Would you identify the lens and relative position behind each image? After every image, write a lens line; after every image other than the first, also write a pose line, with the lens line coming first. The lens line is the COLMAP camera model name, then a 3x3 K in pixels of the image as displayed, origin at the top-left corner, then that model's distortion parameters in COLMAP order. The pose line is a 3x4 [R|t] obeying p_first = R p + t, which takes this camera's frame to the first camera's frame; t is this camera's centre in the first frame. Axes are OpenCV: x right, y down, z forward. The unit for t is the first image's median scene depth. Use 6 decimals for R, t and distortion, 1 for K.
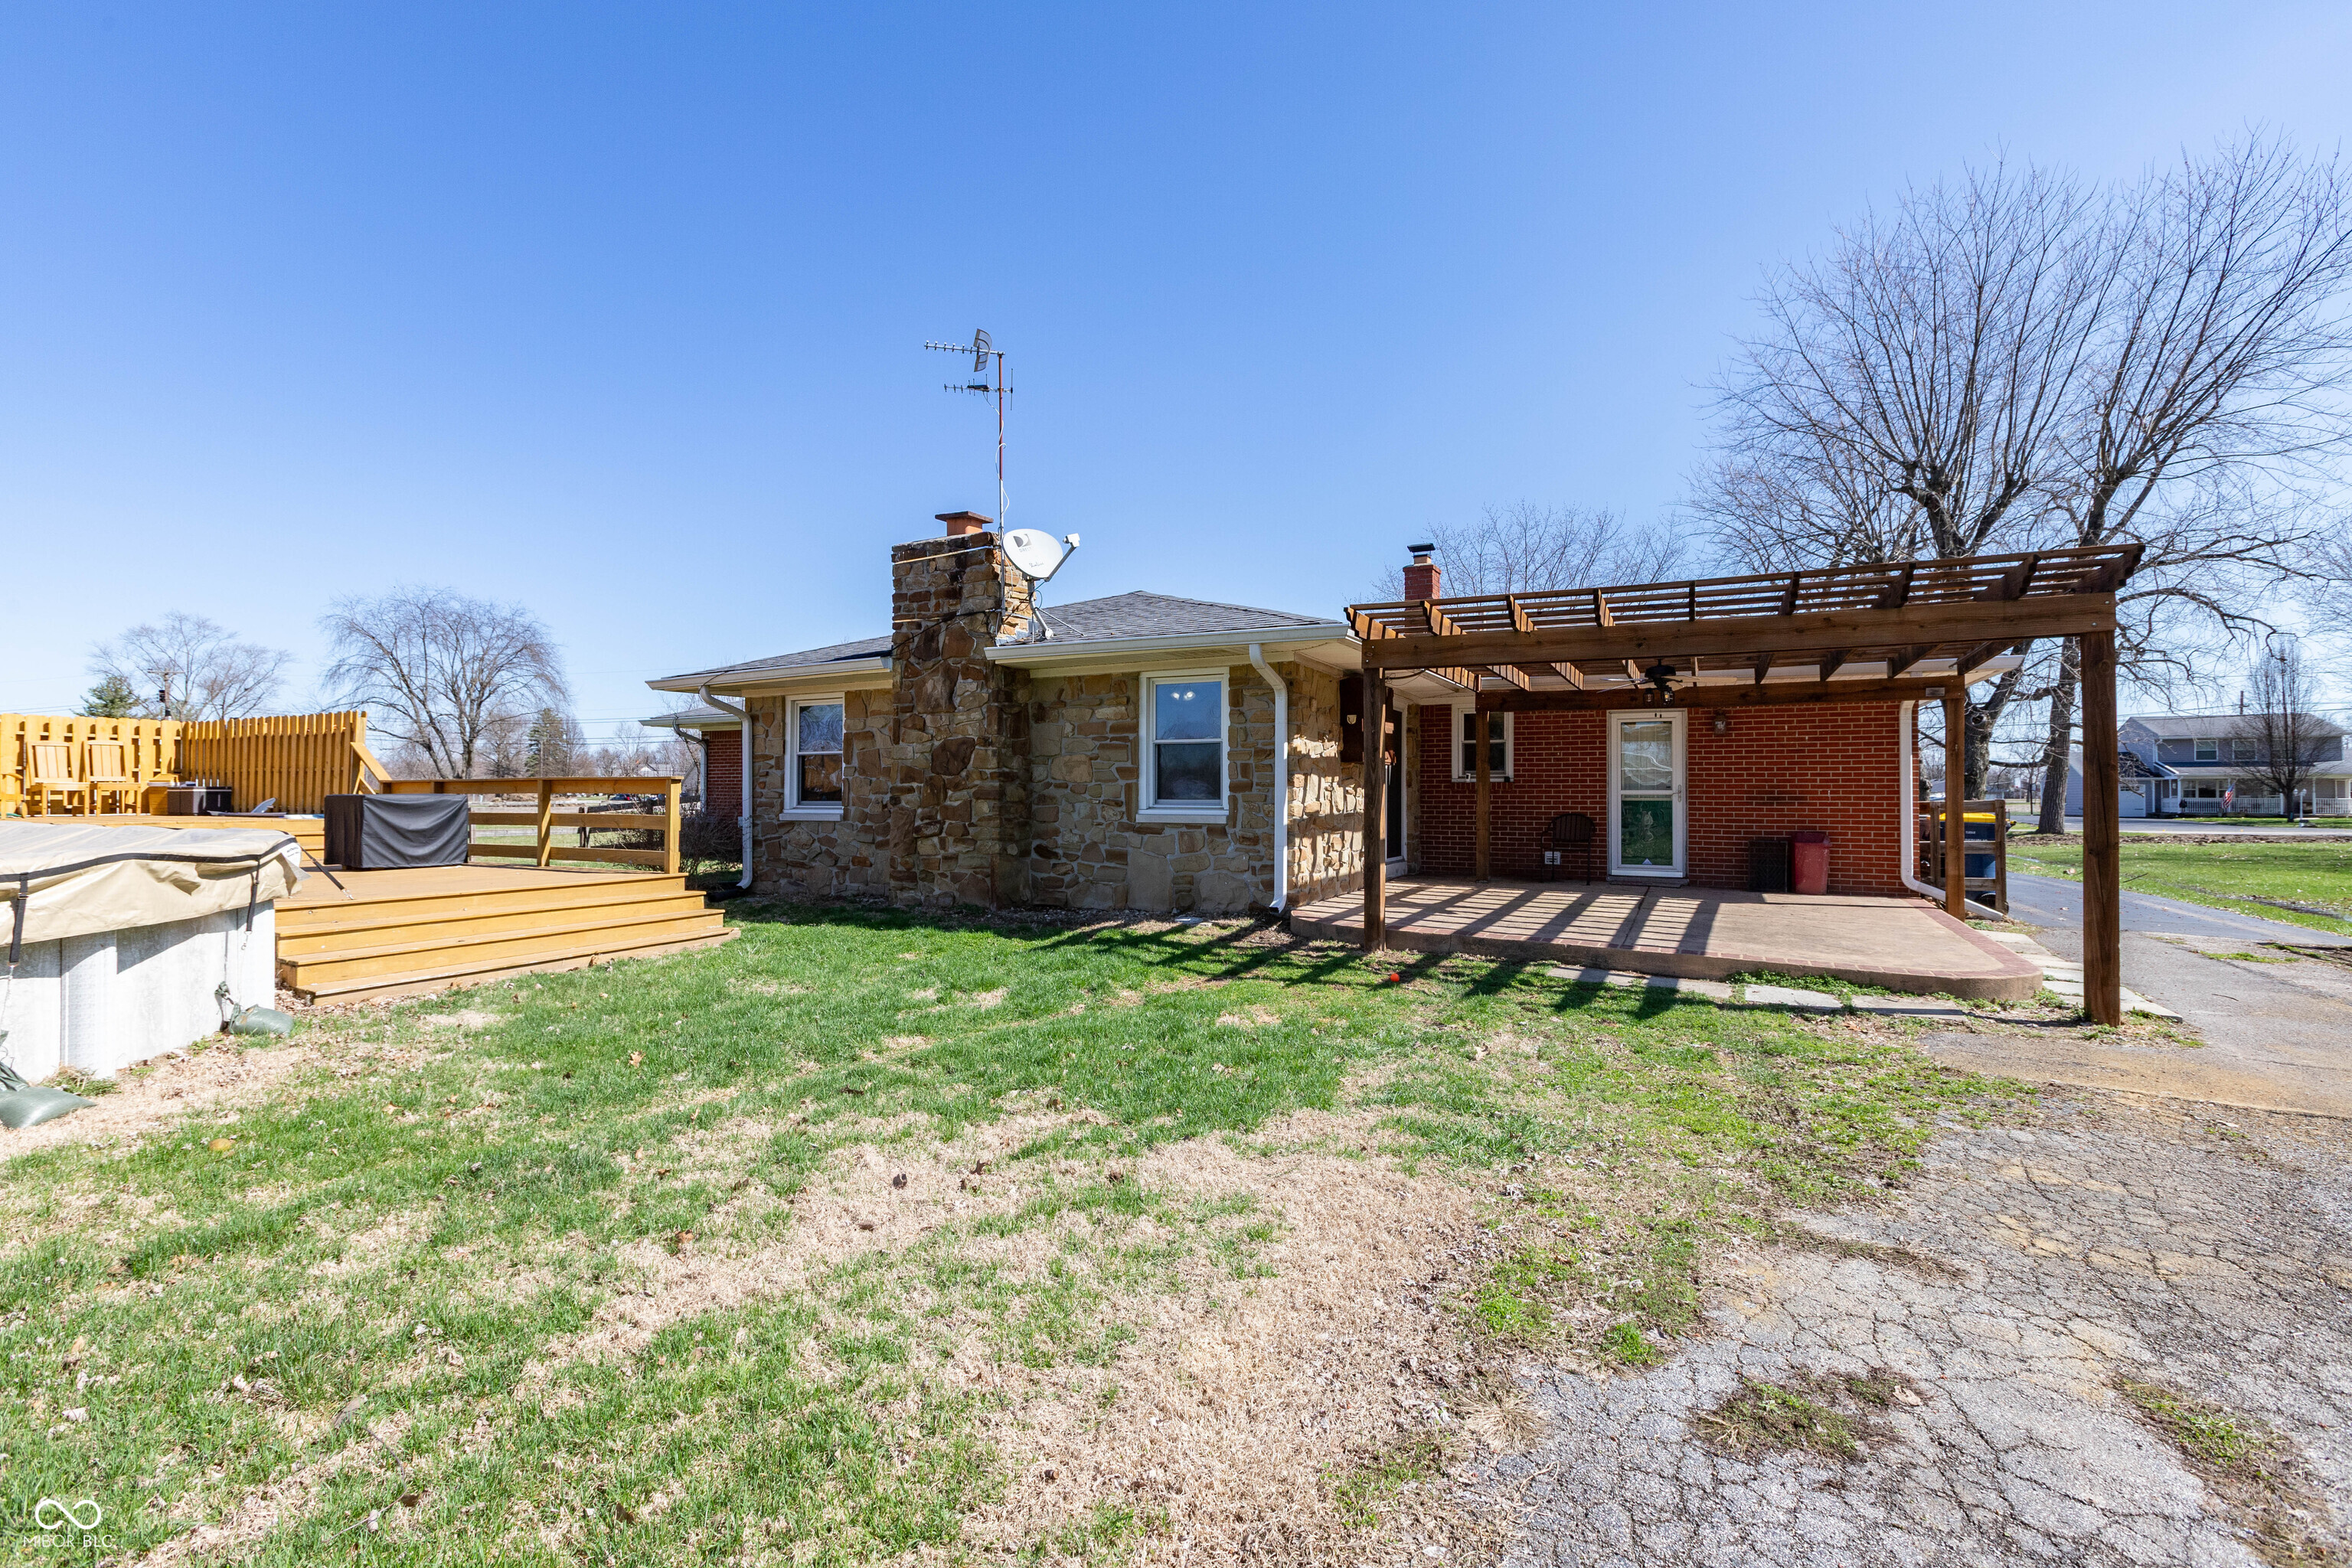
lens RADIAL K [[1073.3, 0, 1175.6], [0, 1073.3, 784.1], [0, 0, 1]] dist [0.005961, -0.001811]
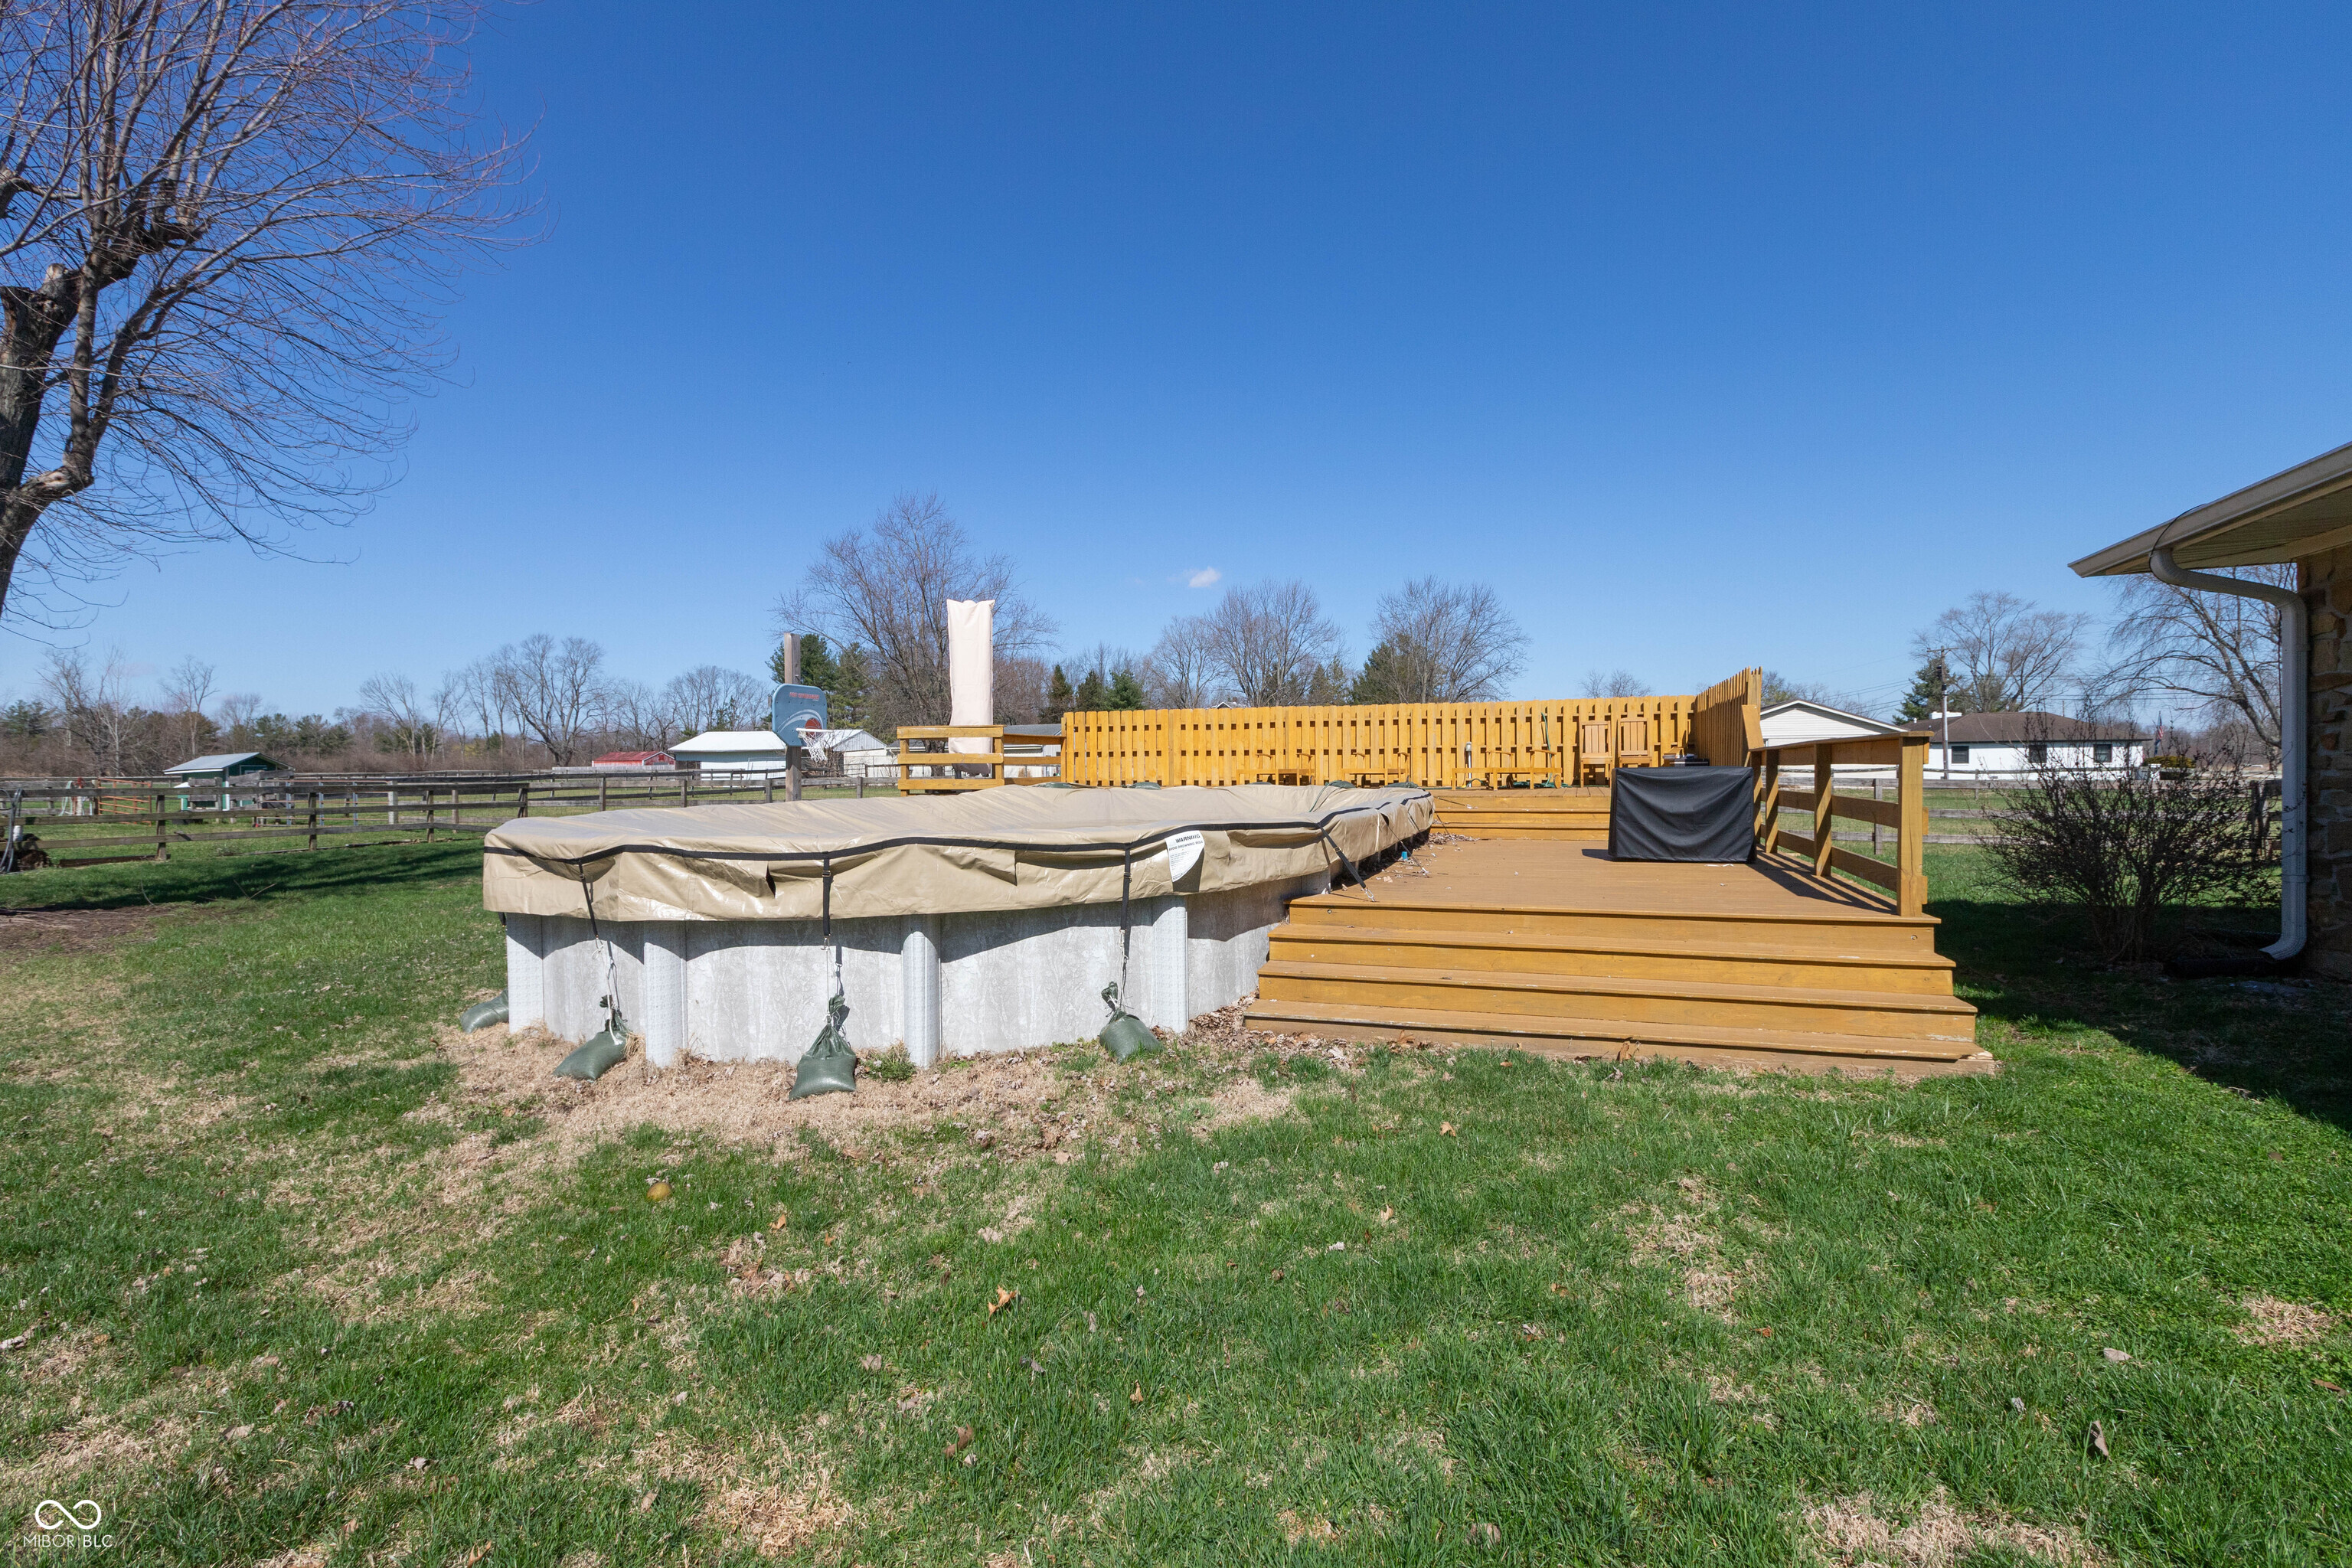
lens RADIAL K [[1073.3, 0, 1171.6], [0, 1073.3, 767.0], [0, 0, 1]] dist [0.005961, -0.001811]
pose [[0.150757, -0.006381, -0.988550, 0.001846], [0.019992, 0.999794, -0.003404, 0.003585], [0.988369, -0.019250, 0.150853, 0.371010]]
